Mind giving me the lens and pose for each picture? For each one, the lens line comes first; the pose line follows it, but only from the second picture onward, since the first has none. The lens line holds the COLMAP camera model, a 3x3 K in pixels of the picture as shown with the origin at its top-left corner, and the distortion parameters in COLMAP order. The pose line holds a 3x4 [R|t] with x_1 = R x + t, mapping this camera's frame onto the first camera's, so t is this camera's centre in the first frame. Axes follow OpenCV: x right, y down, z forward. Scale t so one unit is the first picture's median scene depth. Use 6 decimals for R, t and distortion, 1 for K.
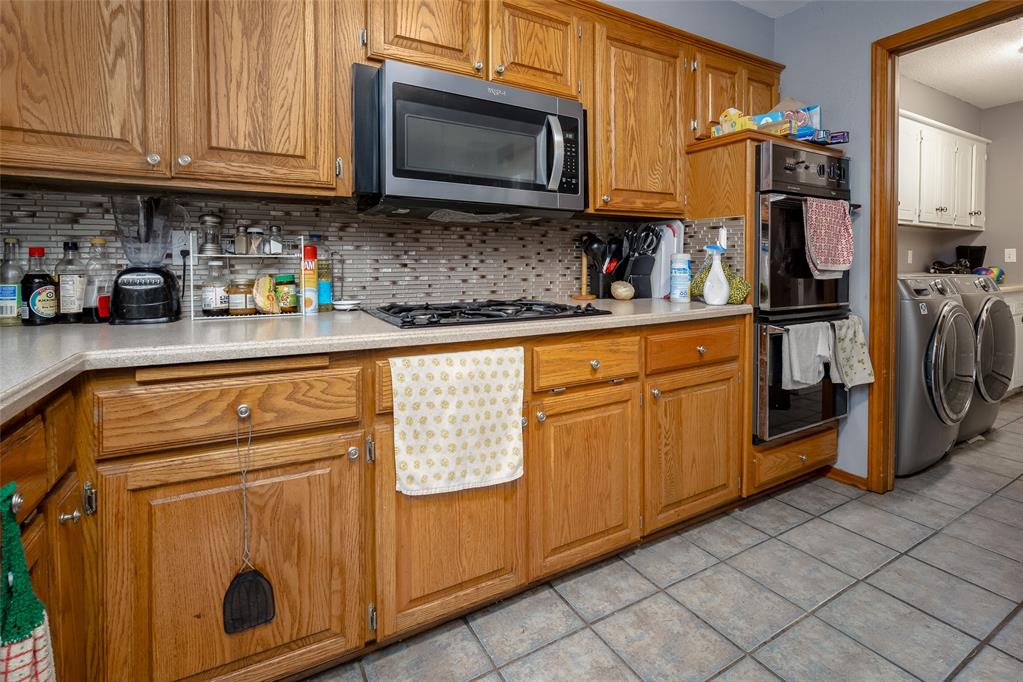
lens RADIAL K [[465.3, 0, 490.0], [0, 465.3, 285.3], [0, 0, 1]] dist [-0.012223, 0.001071]
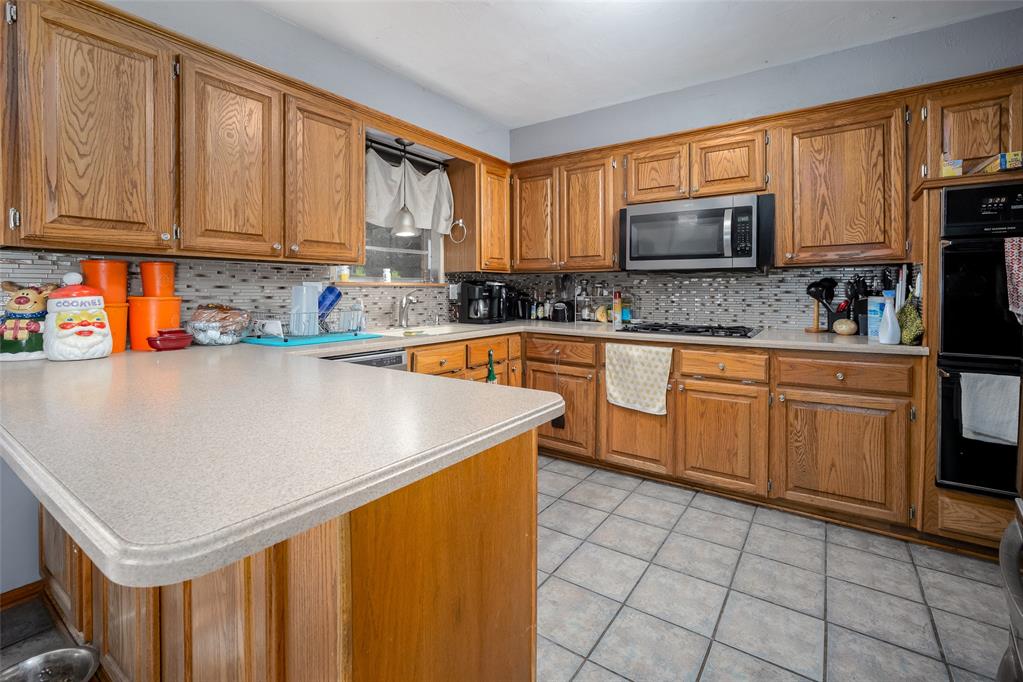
lens RADIAL K [[465.3, 0, 514.6], [0, 465.3, 343.7], [0, 0, 1]] dist [-0.012223, 0.001071]
pose [[0.434077, 0.105722, -0.894651, 1.418989], [-0.036258, 0.994336, 0.099910, -0.048341], [0.900146, -0.010930, 0.435451, -0.378203]]
